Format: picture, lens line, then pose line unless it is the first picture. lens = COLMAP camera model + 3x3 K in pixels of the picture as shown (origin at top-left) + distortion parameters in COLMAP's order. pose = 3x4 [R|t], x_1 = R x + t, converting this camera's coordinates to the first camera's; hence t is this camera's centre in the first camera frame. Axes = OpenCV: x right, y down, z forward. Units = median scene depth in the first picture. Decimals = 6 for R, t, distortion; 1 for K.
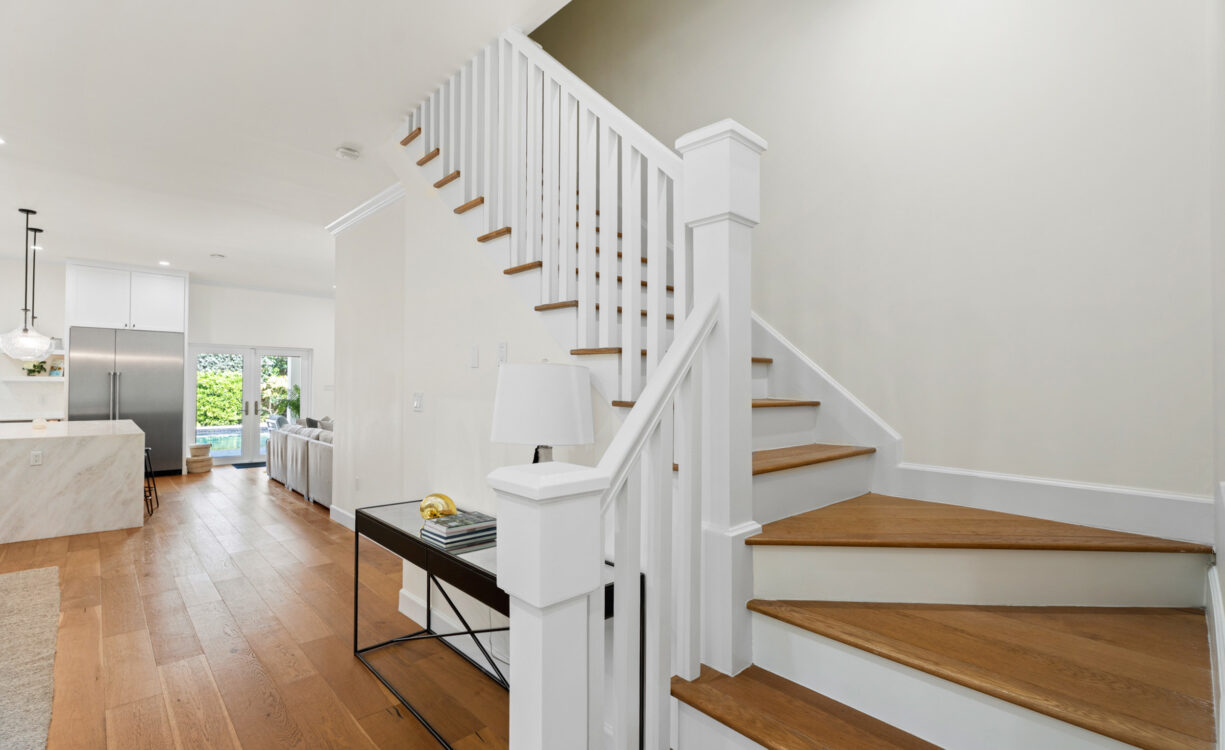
lens RADIAL K [[549.1, 0, 613.2], [0, 549.1, 379.3], [0, 0, 1]] dist [0.002244, -0.000051]
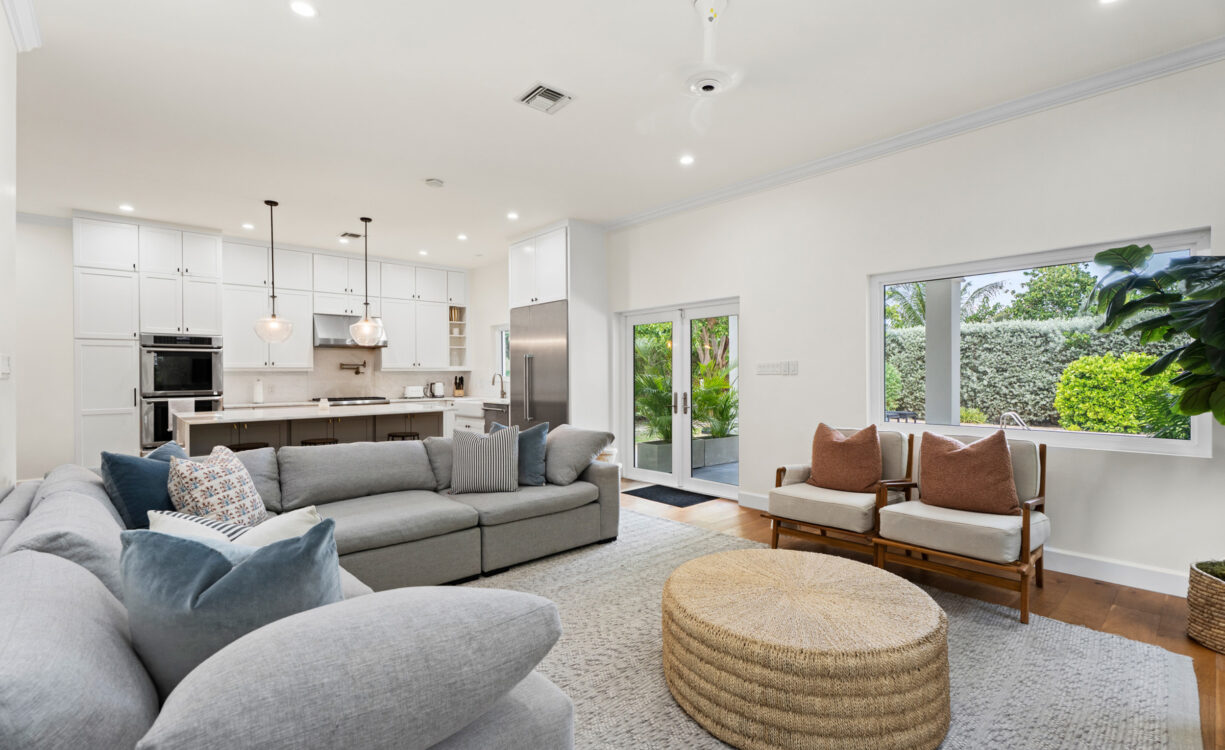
lens RADIAL K [[542.9, 0, 609.4], [0, 542.9, 373.5], [0, 0, 1]] dist [0.000994, -0.000597]
pose [[-0.031568, -0.013149, -0.999415, -0.037692], [0.013637, 0.999815, -0.013585, 0.036644], [0.999409, -0.014058, -0.031383, 1.362211]]
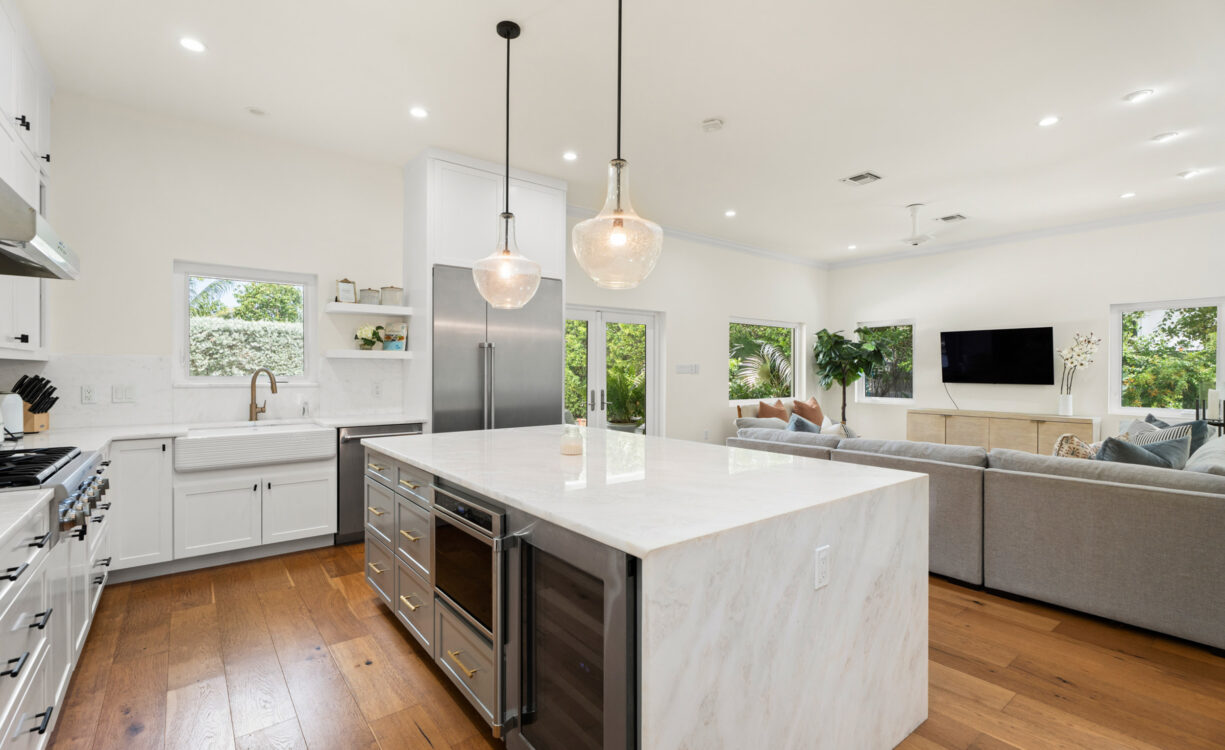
lens RADIAL K [[546.6, 0, 612.5], [0, 546.6, 375.0], [0, 0, 1]] dist [0.000611, 0.000503]
pose [[0.995660, -0.008584, -0.092670, -0.839998], [0.009993, 0.999841, 0.014759, 0.017652], [0.092528, -0.015621, 0.995588, 0.490832]]
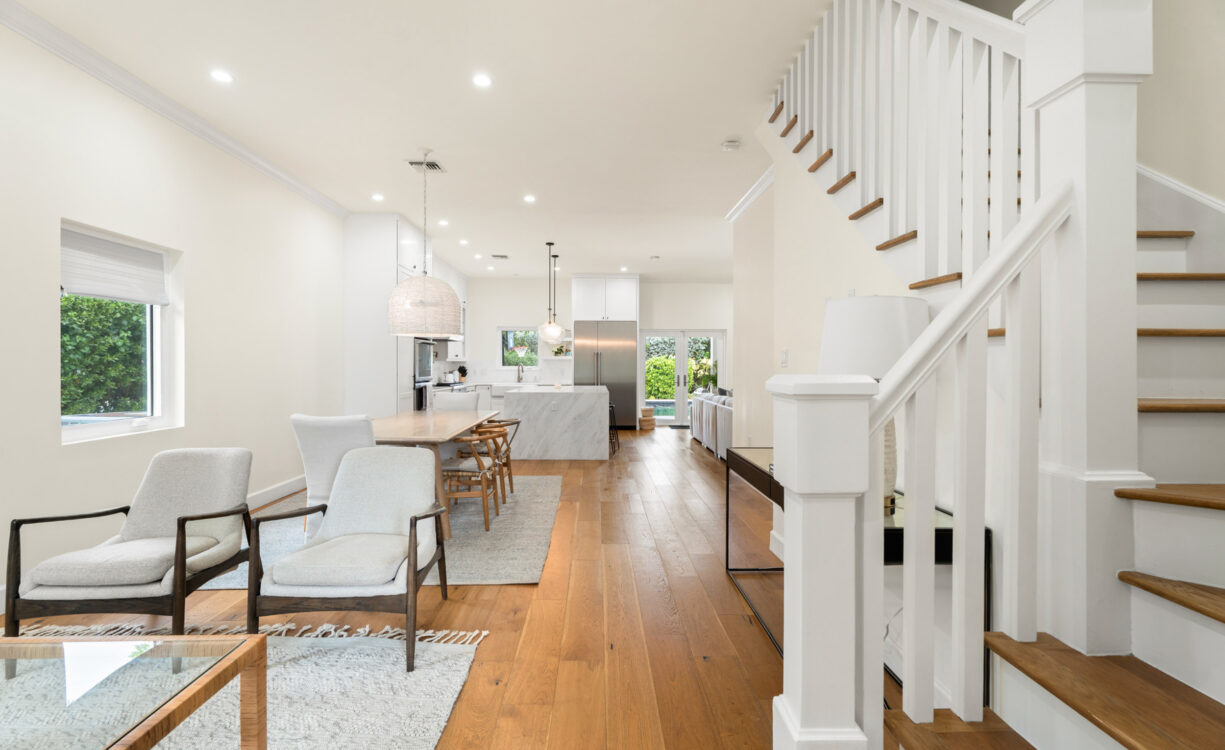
lens RADIAL K [[550.0, 0, 611.4], [0, 550.0, 370.0], [0, 0, 1]] dist [0.002718, 0.000470]
pose [[0.744230, -0.004579, -0.667907, 0.056535], [0.012861, 0.999889, 0.007475, 0.026127], [0.667799, -0.014153, 0.744207, -0.012757]]
